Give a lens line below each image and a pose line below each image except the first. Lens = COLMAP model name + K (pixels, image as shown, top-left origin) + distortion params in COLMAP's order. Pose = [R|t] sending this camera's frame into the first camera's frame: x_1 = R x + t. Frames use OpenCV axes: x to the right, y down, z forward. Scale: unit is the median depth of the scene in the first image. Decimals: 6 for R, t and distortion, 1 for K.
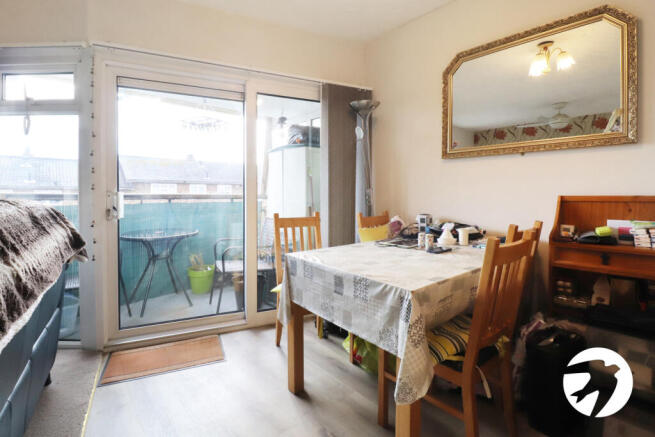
lens RADIAL K [[306.8, 0, 320.3], [0, 306.8, 205.4], [0, 0, 1]] dist [-0.022519, -0.001874]
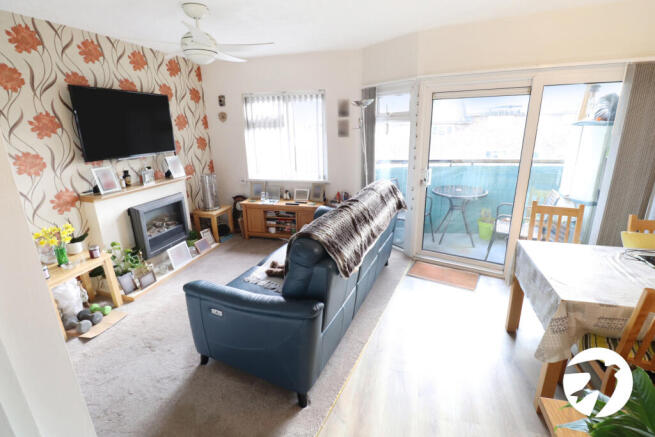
lens RADIAL K [[306.8, 0, 326.4], [0, 306.8, 216.9], [0, 0, 1]] dist [-0.022519, -0.001874]
pose [[0.539135, 0.236424, -0.808355, 0.407344], [0.006952, 0.958509, 0.284977, -0.269081], [0.842191, -0.159261, 0.515122, -0.319774]]
